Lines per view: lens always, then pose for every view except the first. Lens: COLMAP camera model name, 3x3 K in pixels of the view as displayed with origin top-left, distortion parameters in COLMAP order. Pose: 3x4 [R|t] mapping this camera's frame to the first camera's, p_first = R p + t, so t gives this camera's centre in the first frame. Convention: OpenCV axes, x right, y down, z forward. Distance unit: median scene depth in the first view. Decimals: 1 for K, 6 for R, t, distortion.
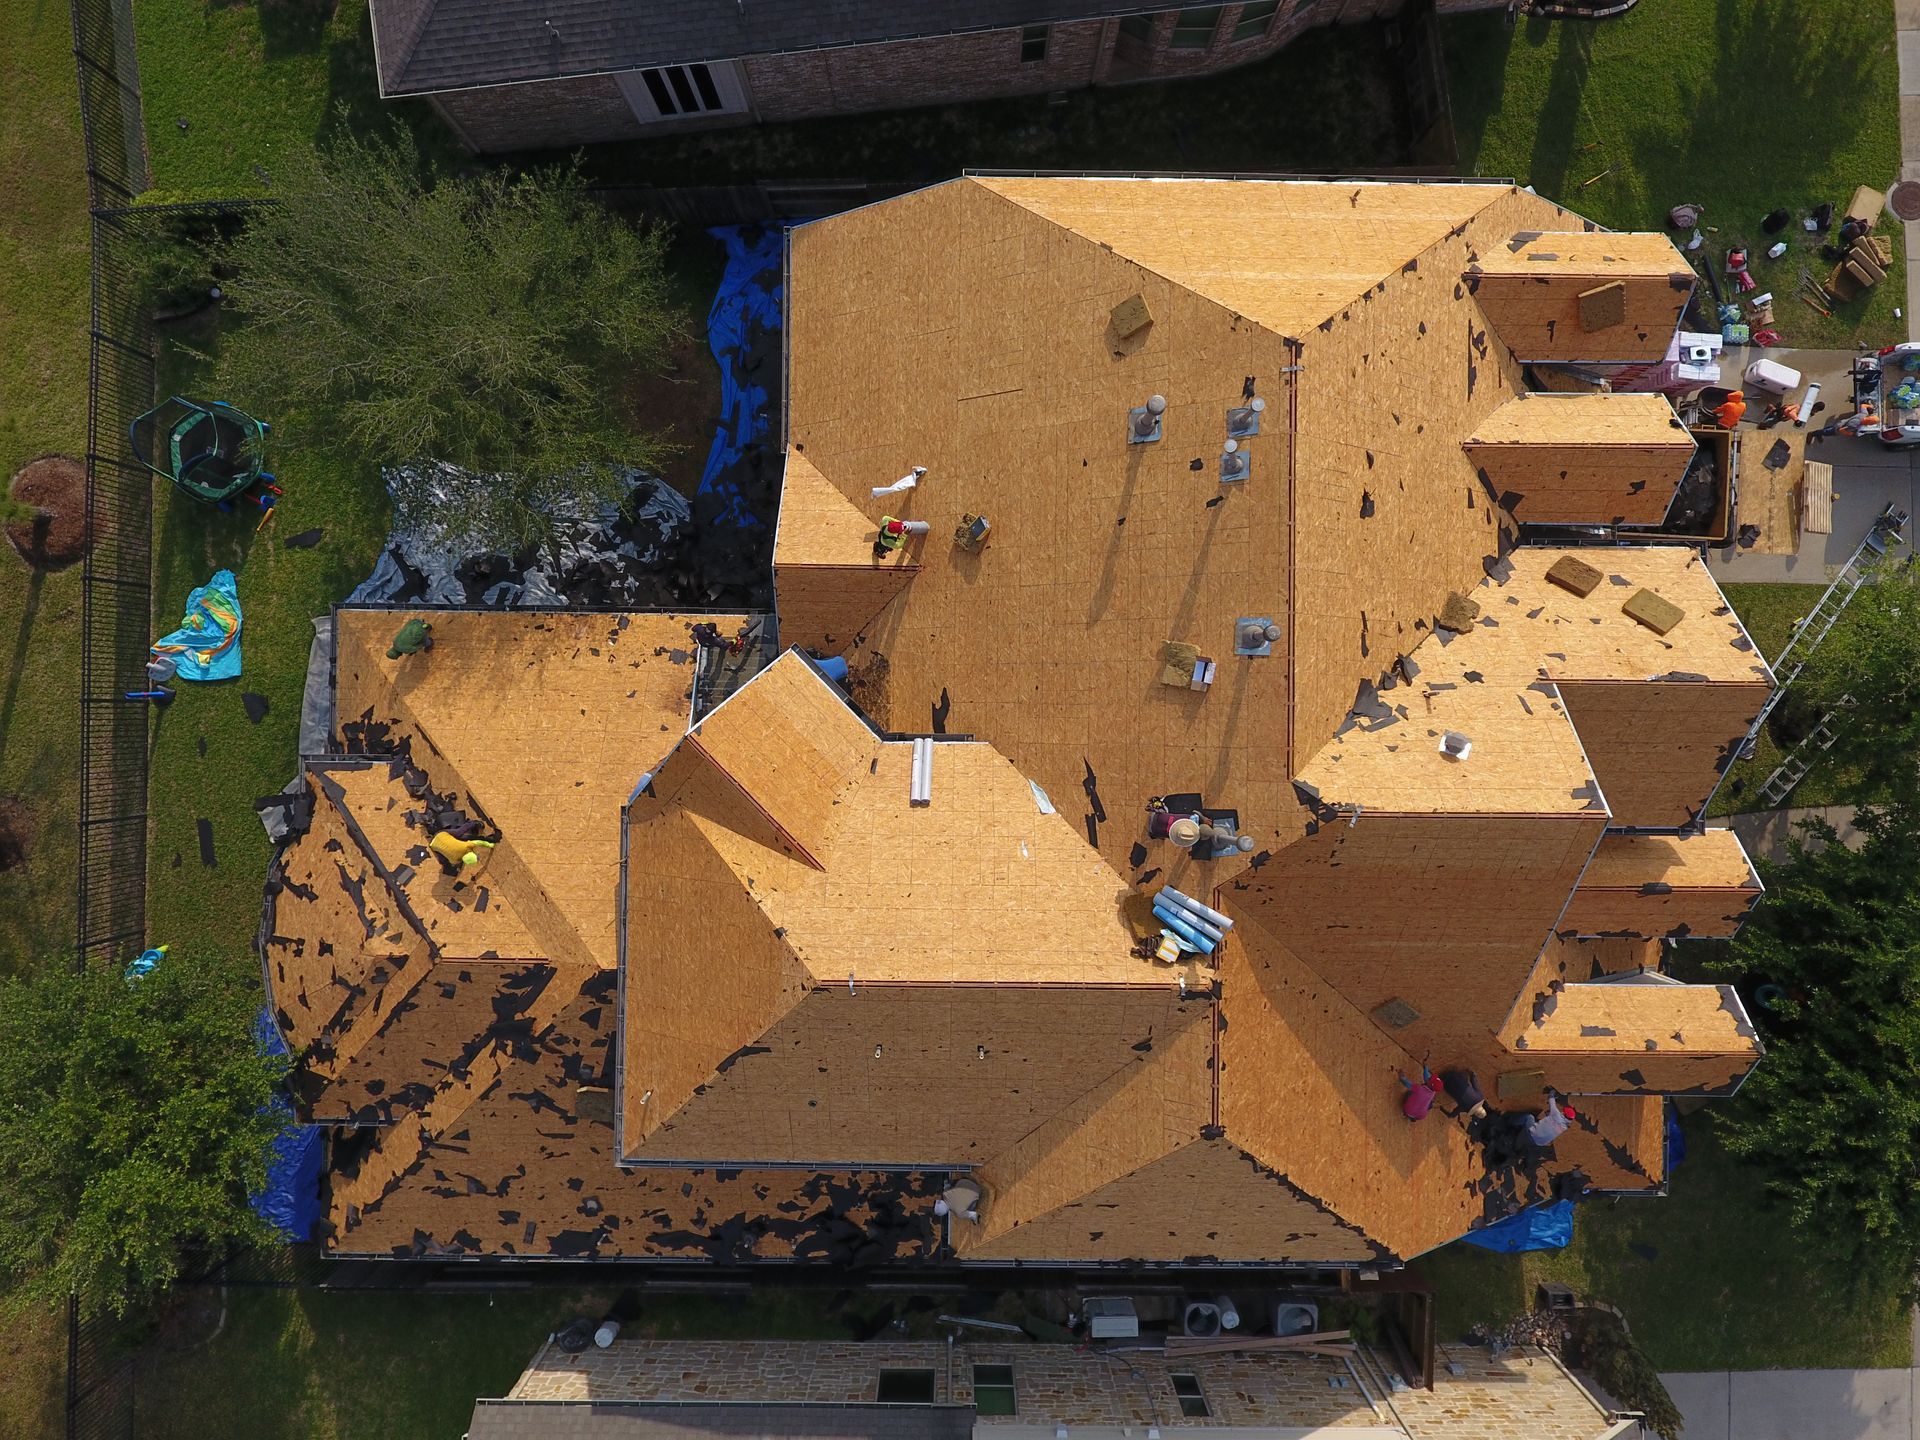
lens RADIAL K [[1105.9, 0, 959.0], [0, 1105.9, 718.7], [0, 0, 1]] dist [0.000371, 0.000019]
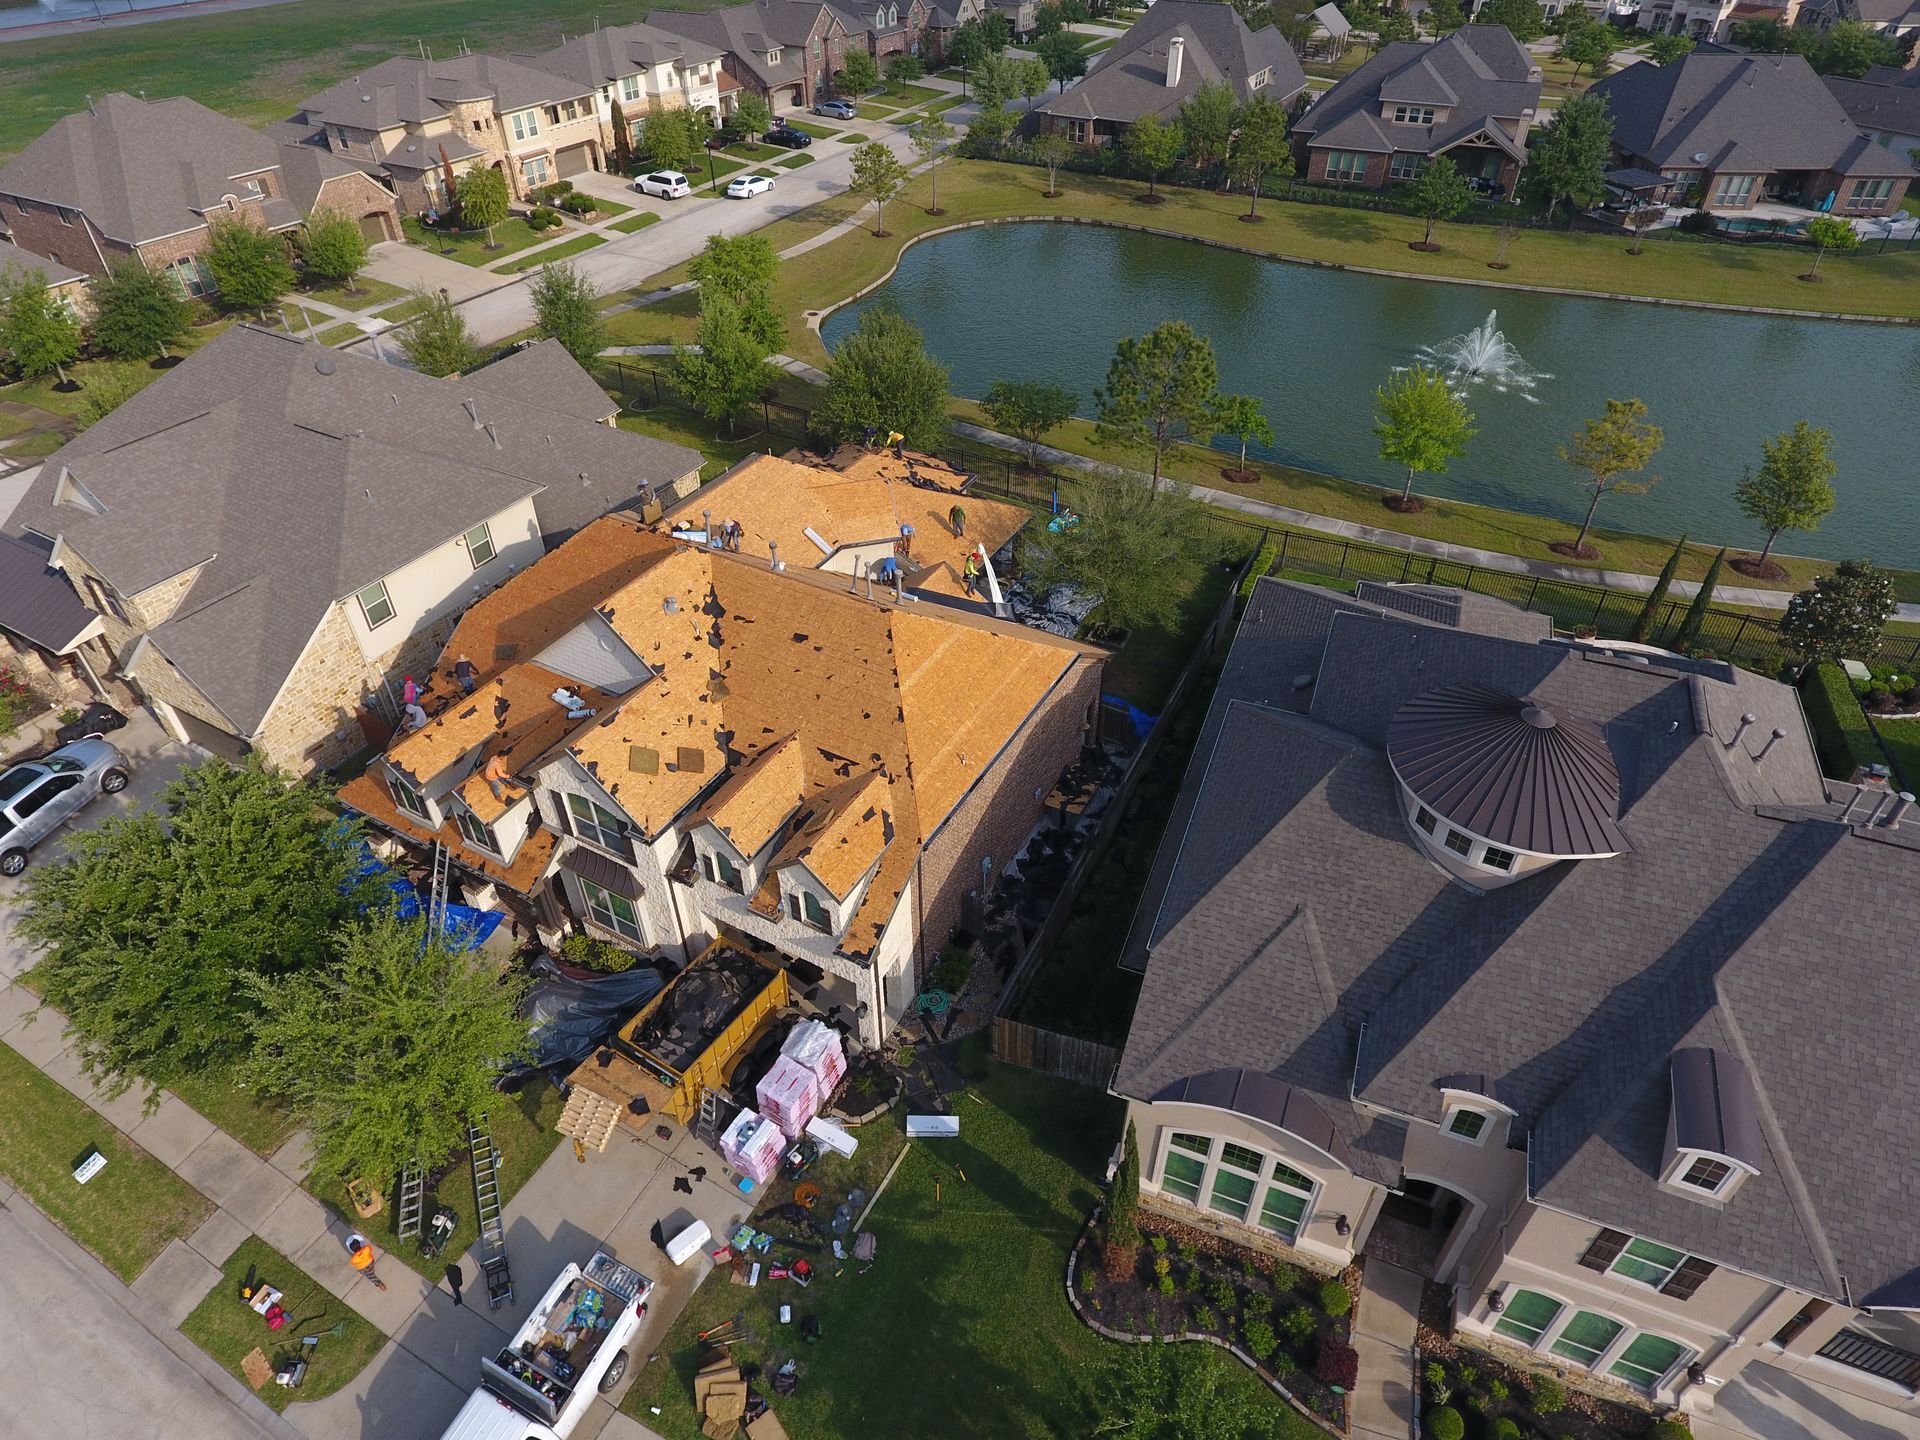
lens RADIAL K [[1105.9, 0, 958.7], [0, 1105.9, 721.3], [0, 0, 1]] dist [0.000371, 0.000019]
pose [[-0.480578, 0.550626, -0.682536, 1.391963], [-0.876947, -0.299075, 0.376189, -1.027330], [0.003010, 0.779336, 0.626599, -0.051277]]
